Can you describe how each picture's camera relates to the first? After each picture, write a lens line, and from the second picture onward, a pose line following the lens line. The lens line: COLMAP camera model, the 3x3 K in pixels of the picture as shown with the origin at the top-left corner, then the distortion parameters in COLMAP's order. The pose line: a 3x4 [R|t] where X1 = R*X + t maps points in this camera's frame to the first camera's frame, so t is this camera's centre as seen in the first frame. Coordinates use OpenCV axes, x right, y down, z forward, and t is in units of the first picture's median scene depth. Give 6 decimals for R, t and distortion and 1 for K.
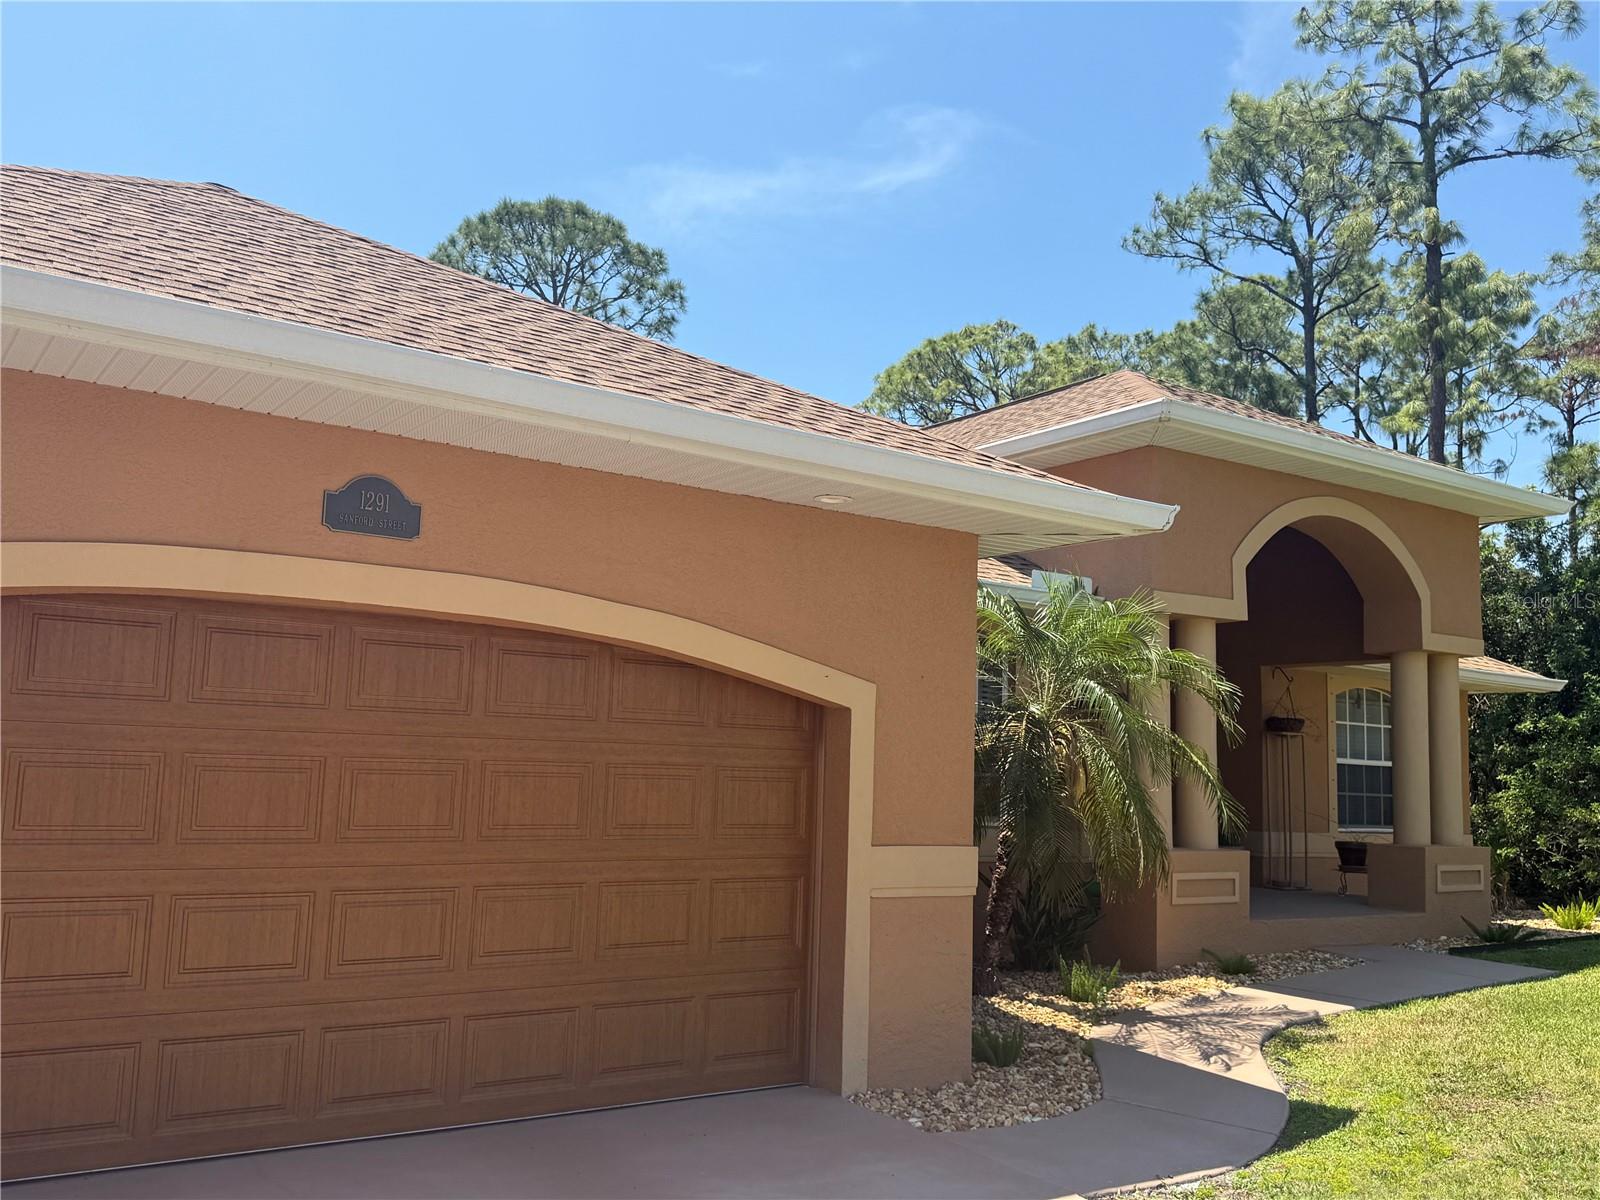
lens RADIAL K [[1453.7, 0, 809.3], [0, 1453.7, 603.0], [0, 0, 1]] dist [0.069049, -0.045730]
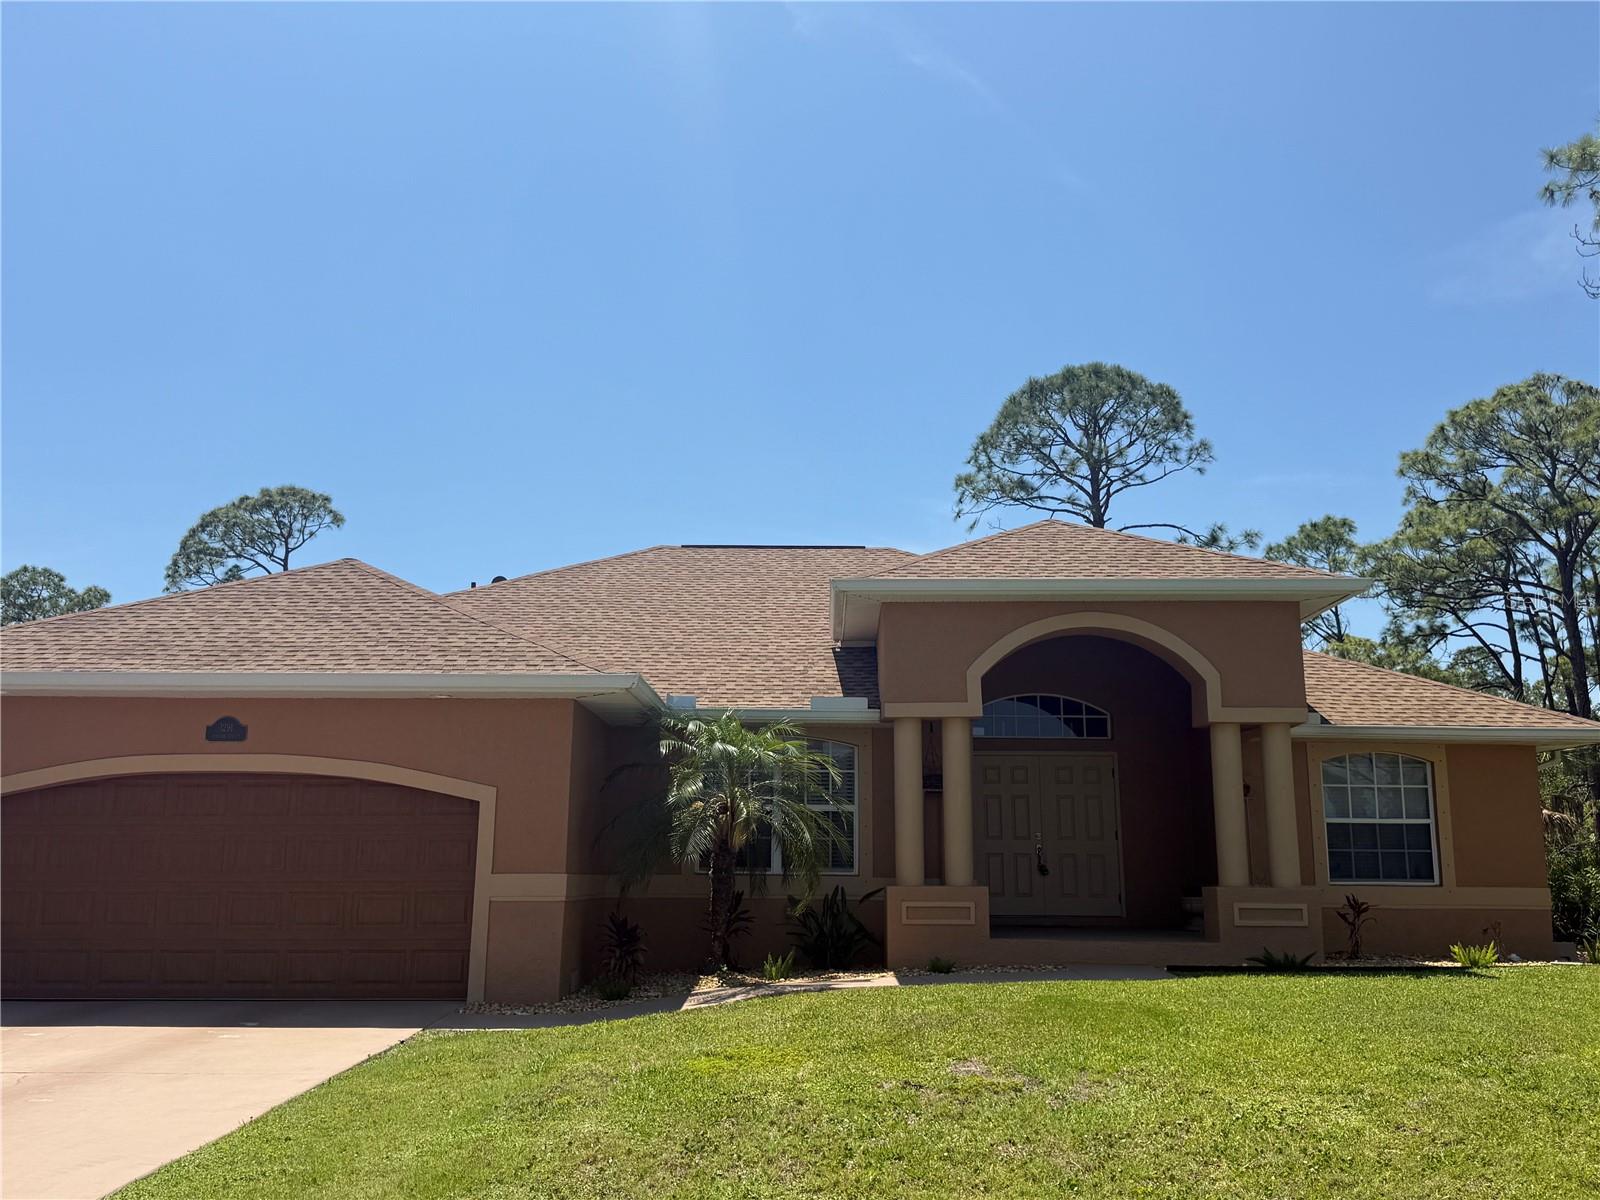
lens RADIAL K [[1453.7, 0, 792.7], [0, 1453.7, 569.9], [0, 0, 1]] dist [0.069049, -0.045730]
pose [[0.806976, -0.144568, -0.572616, 1.515720], [0.088834, 0.988258, -0.124313, 0.046285], [0.583864, 0.049450, 0.810344, -0.346423]]
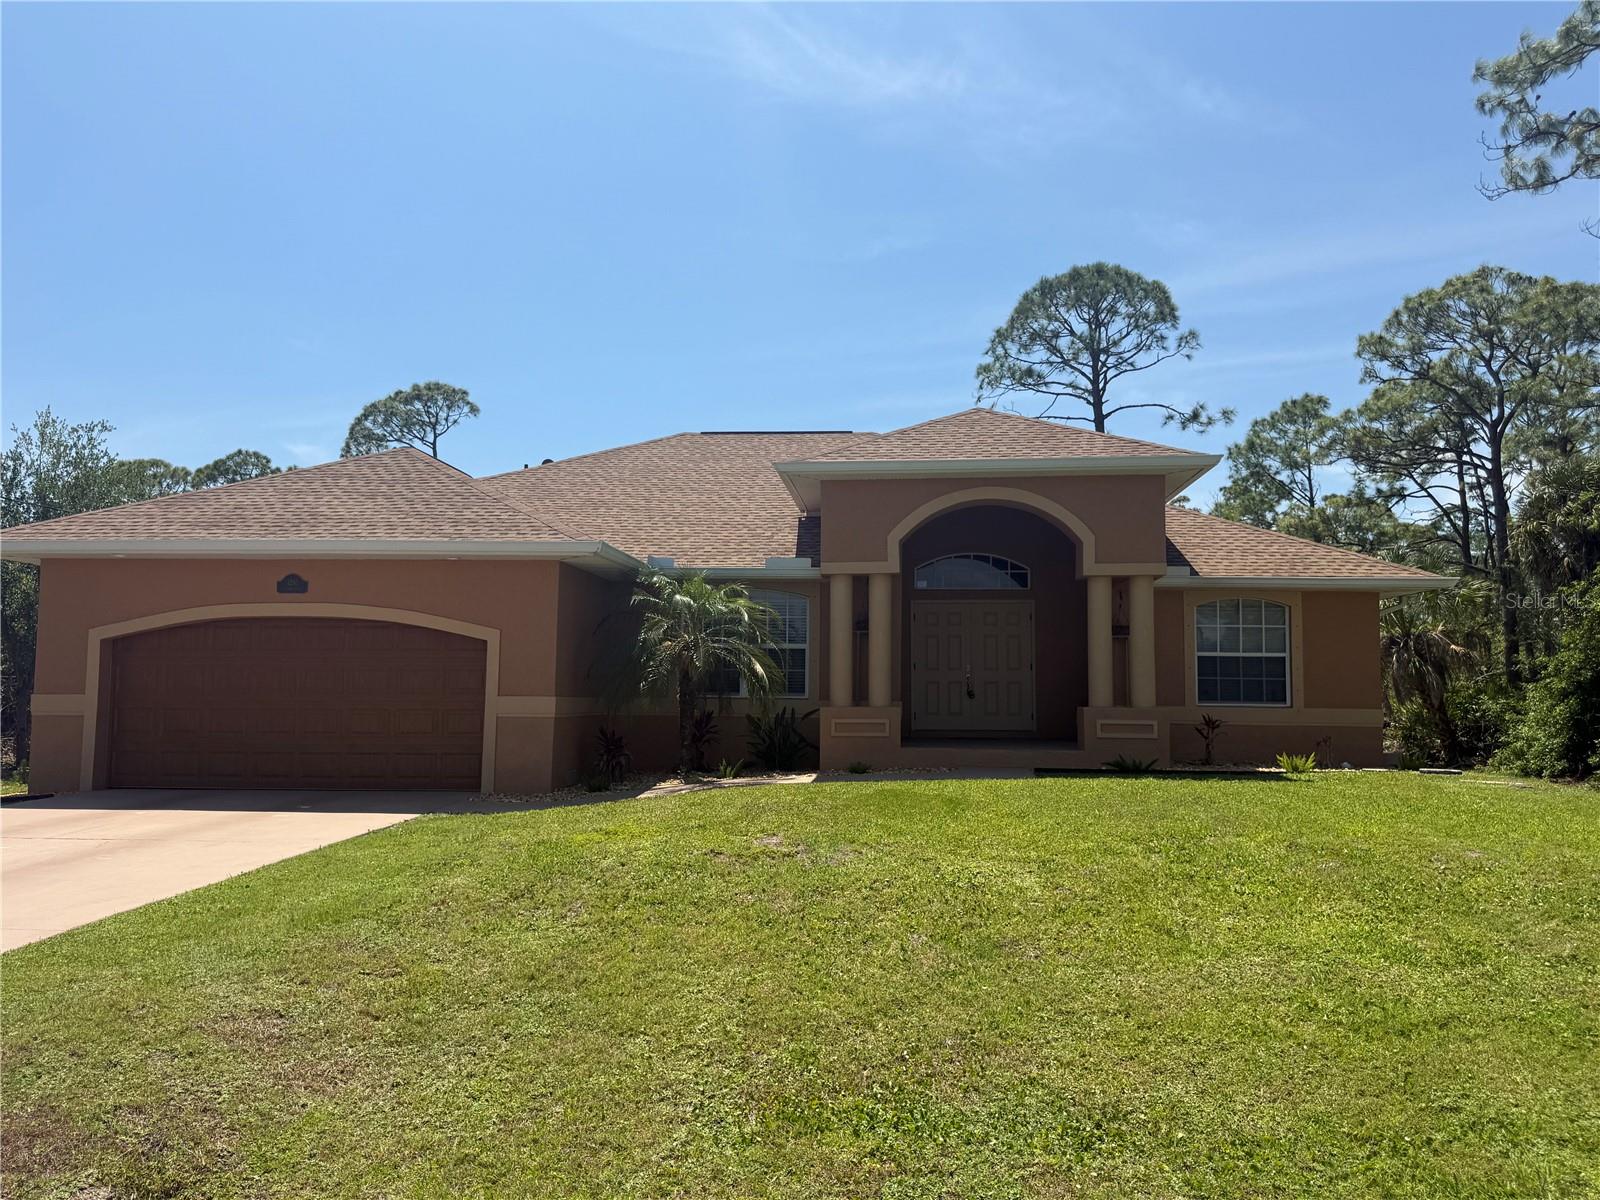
lens RADIAL K [[1219.3, 0, 793.5], [0, 1219.3, 598.8], [0, 0, 1]] dist [0.059303, -0.071965]
pose [[0.761235, -0.074306, -0.644205, 1.757022], [0.091124, 0.995814, -0.007185, 0.064101], [0.642042, -0.053233, 0.764819, -0.248361]]
